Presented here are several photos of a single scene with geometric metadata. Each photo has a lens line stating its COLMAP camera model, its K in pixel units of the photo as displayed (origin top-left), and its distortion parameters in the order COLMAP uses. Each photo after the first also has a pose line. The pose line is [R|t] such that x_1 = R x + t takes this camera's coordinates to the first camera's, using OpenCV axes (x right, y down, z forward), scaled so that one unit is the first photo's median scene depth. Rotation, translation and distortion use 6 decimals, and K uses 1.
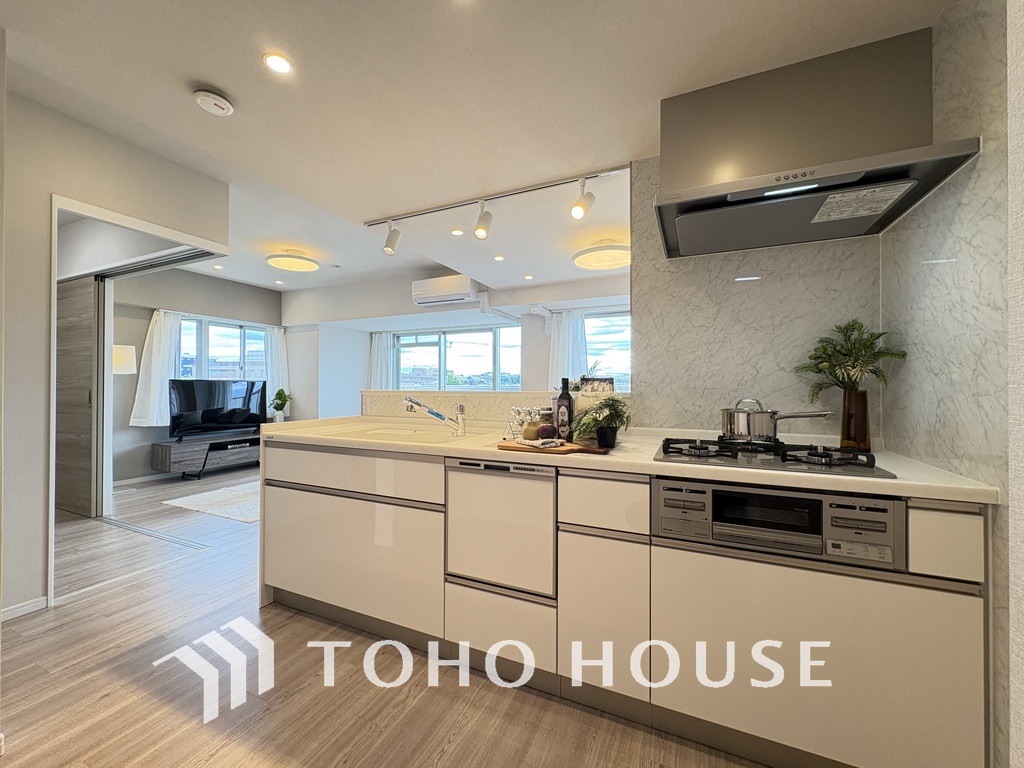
lens RADIAL K [[408.6, 0, 511.3], [0, 408.6, 382.9], [0, 0, 1]] dist [-0.000402, 0.000452]
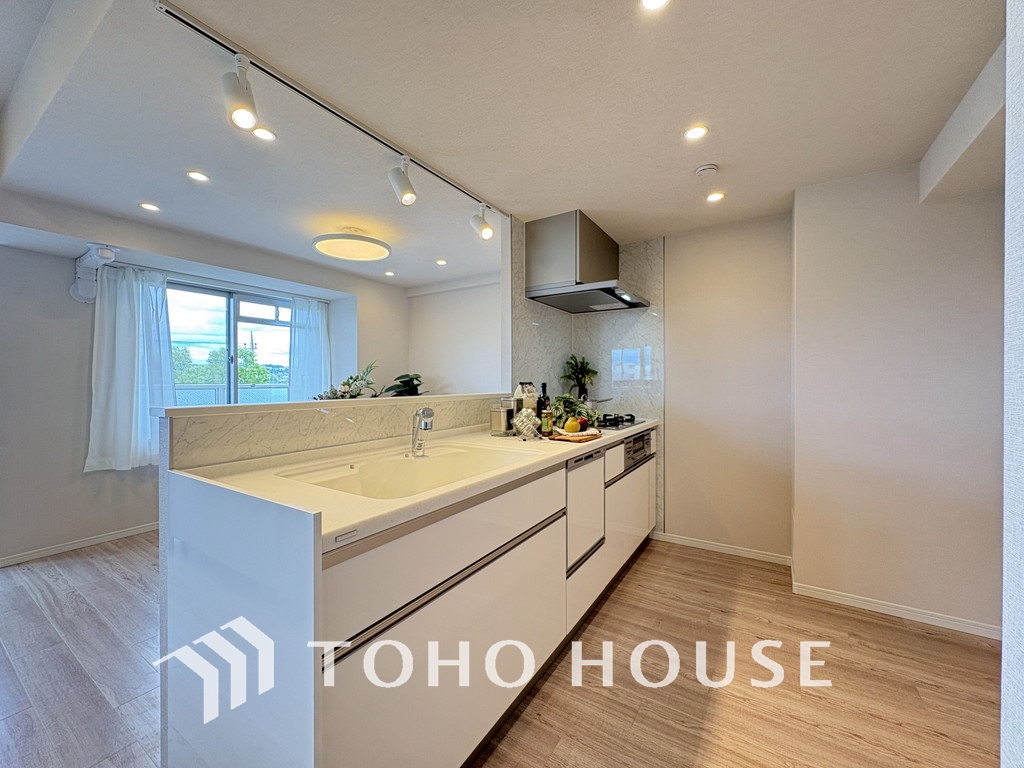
lens RADIAL K [[408.6, 0, 511.3], [0, 408.6, 382.9], [0, 0, 1]] dist [-0.000402, 0.000452]
pose [[0.140103, -0.007283, 0.990110, -1.189311], [-0.005199, 0.999954, 0.008091, -0.022537], [-0.990123, -0.006281, 0.140059, 0.981548]]
